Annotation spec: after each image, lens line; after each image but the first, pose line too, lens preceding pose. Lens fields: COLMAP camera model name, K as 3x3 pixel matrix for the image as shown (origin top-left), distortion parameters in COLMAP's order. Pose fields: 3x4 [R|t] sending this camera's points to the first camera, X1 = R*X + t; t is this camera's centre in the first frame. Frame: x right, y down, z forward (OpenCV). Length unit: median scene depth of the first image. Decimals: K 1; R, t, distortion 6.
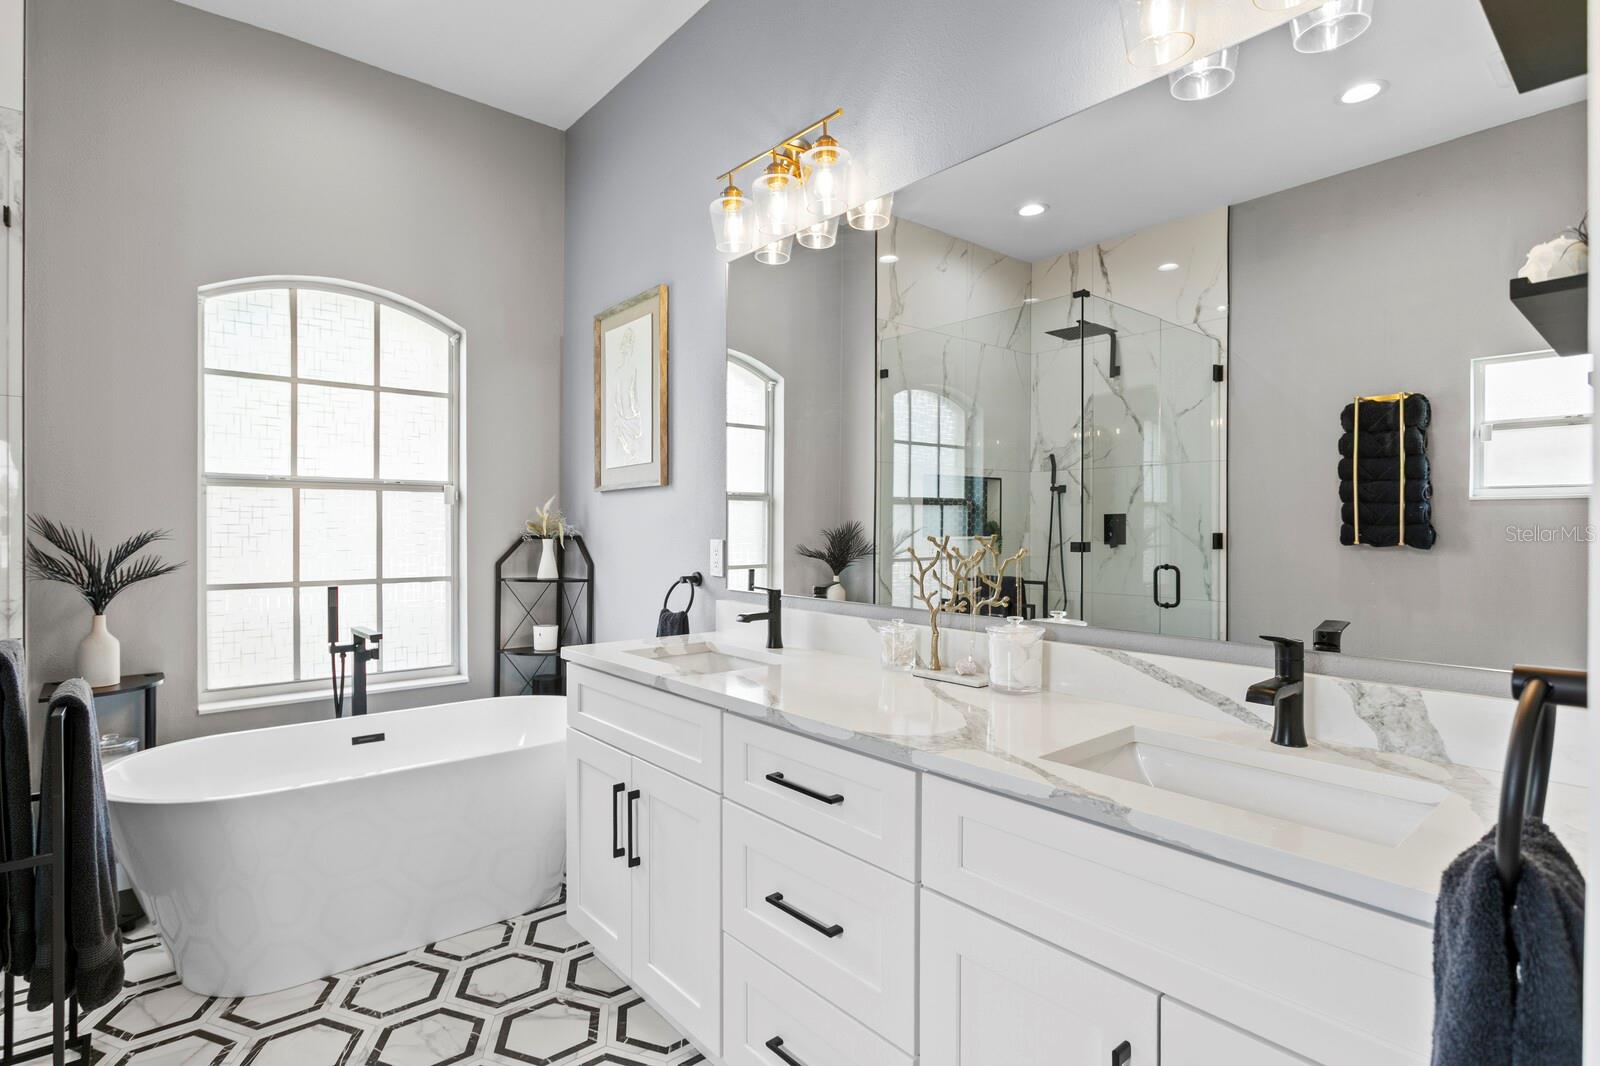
lens RADIAL K [[786.2, 0, 774.2], [0, 786.2, 528.5], [0, 0, 1]] dist [-0.015593, 0.005118]
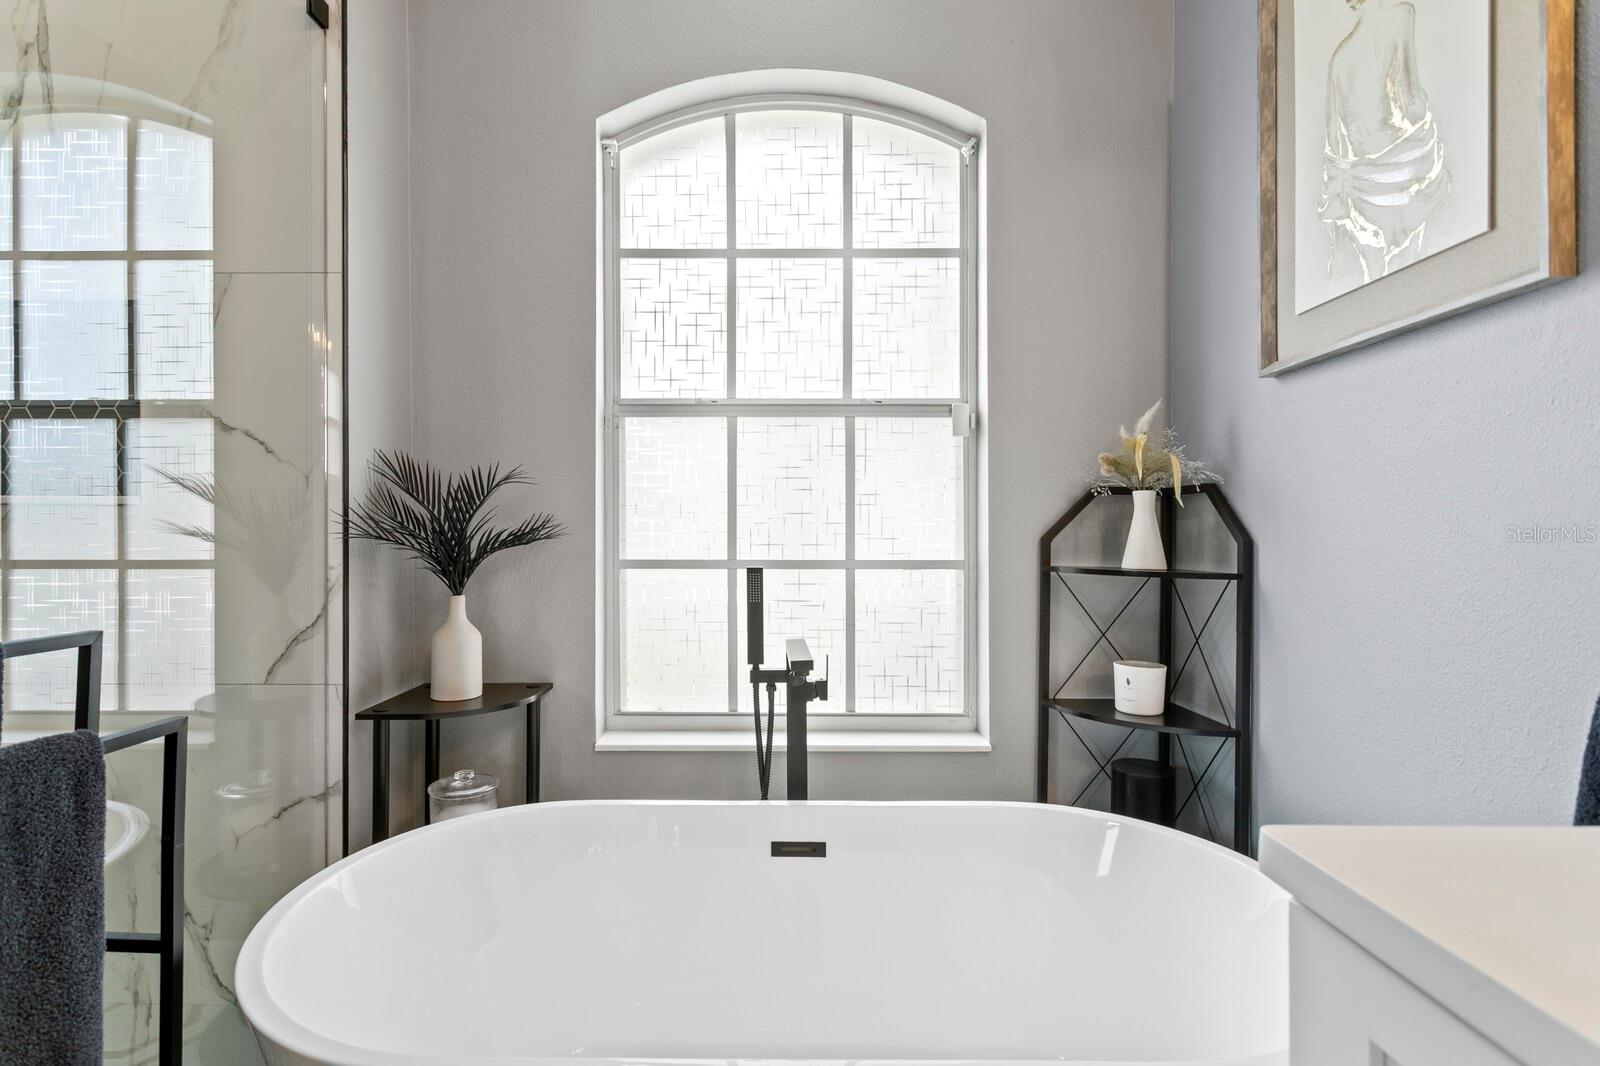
lens RADIAL K [[750.9, 0, 783.1], [0, 750.9, 533.4], [0, 0, 1]] dist [0.002082, 0.000122]
pose [[0.766044, -0.000325, -0.642789, -0.185899], [0.001034, 0.999999, 0.000727, 0.047378], [0.642788, -0.001222, 0.766043, 0.576011]]
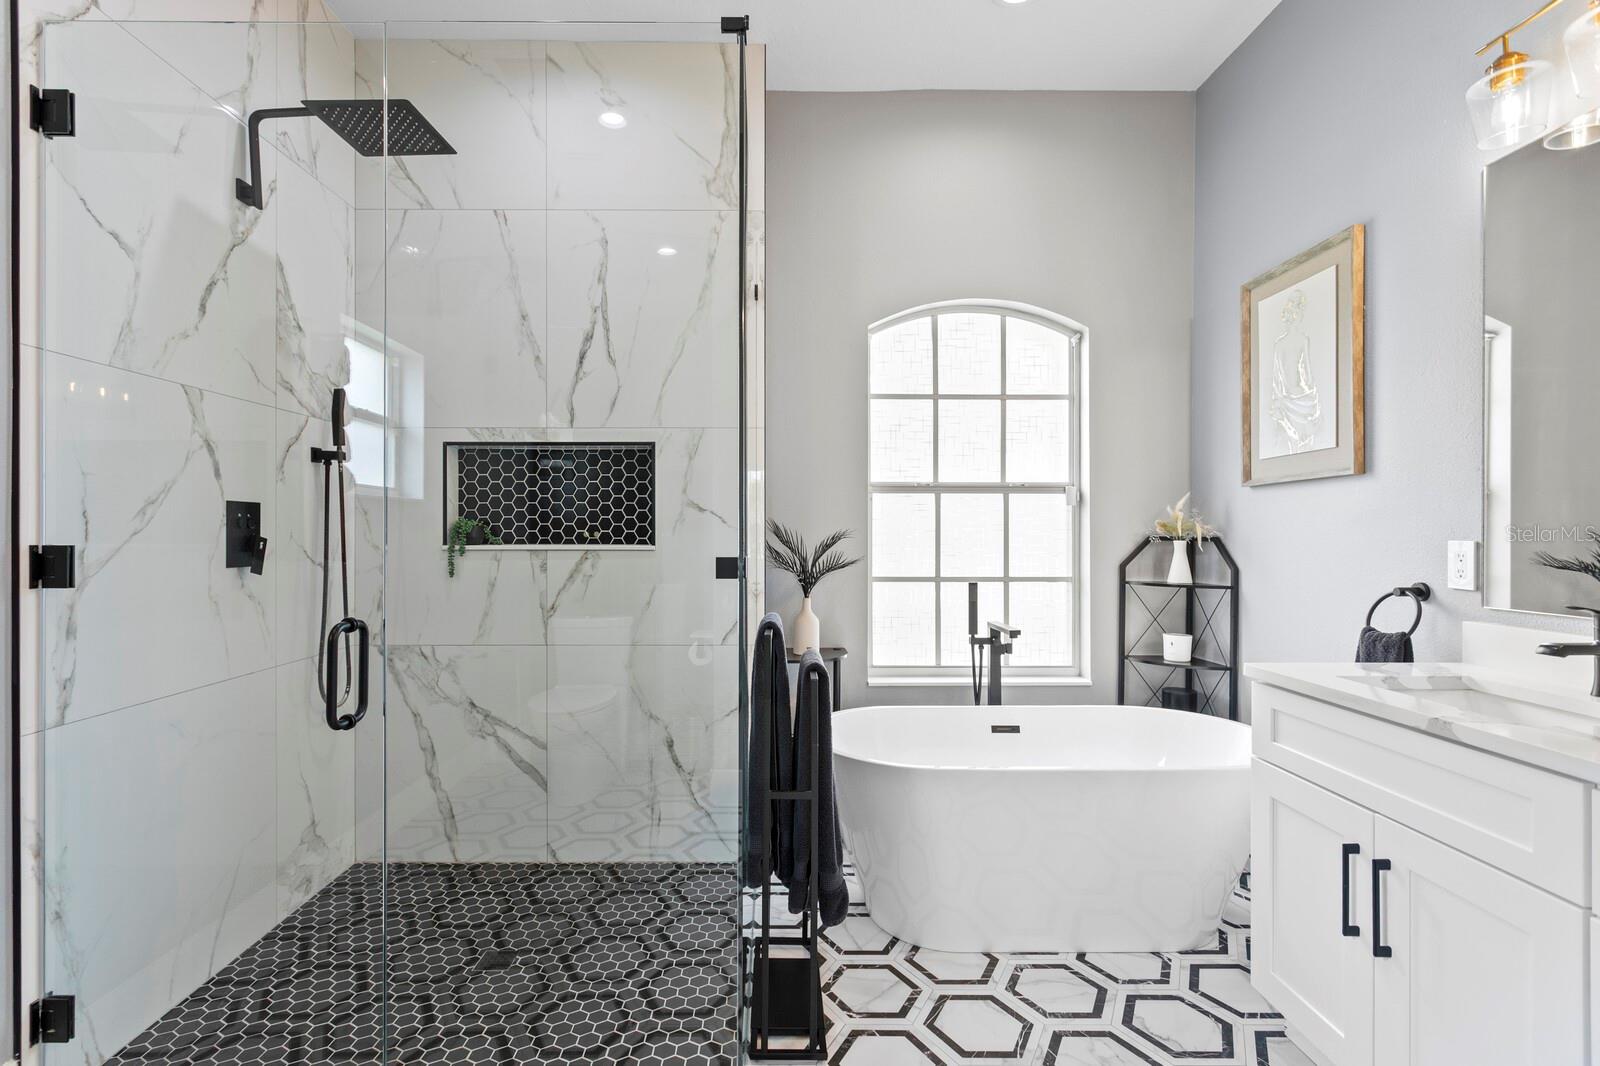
lens RADIAL K [[750.9, 0, 783.1], [0, 750.9, 533.4], [0, 0, 1]] dist [0.002082, 0.000122]
pose [[0.776928, -0.000060, -0.629589, -0.112949], [-0.000682, 0.999999, -0.000936, 0.007499], [0.629589, 0.001156, 0.776927, 0.028788]]
